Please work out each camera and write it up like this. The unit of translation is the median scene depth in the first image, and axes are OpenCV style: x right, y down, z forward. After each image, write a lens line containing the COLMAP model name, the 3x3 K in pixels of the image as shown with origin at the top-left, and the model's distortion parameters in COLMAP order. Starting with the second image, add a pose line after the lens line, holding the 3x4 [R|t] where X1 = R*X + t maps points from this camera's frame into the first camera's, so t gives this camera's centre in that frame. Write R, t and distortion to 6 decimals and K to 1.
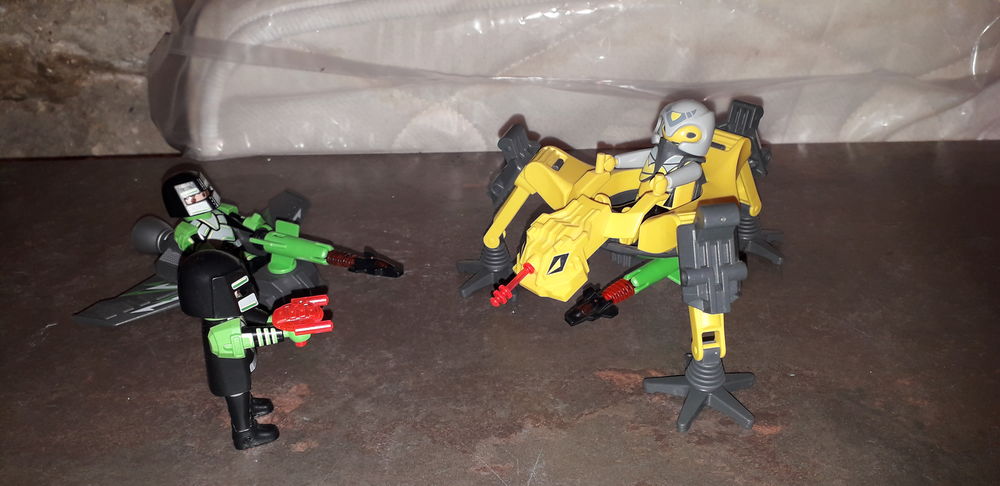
lens RADIAL K [[776.5, 0, 500.5], [0, 776.5, 288.5], [0, 0, 1]] dist [0.082570, -0.184735]
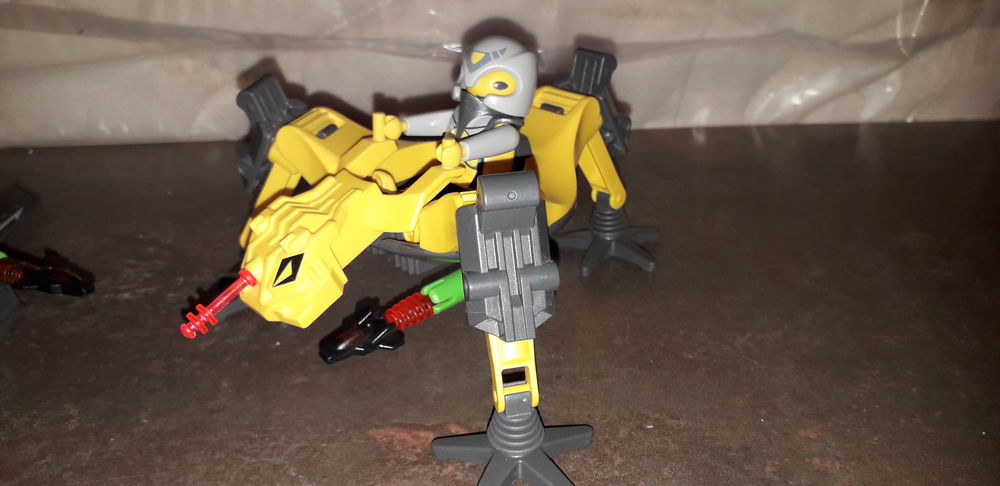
lens RADIAL K [[802.9, 0, 496.7], [0, 802.9, 277.0], [0, 0, 1]] dist [-0.011985, -0.010572]
pose [[0.998050, -0.015638, 0.060431, 0.183378], [0.018188, 0.998957, -0.041871, 0.004696], [-0.059714, 0.042888, 0.997294, 0.278397]]
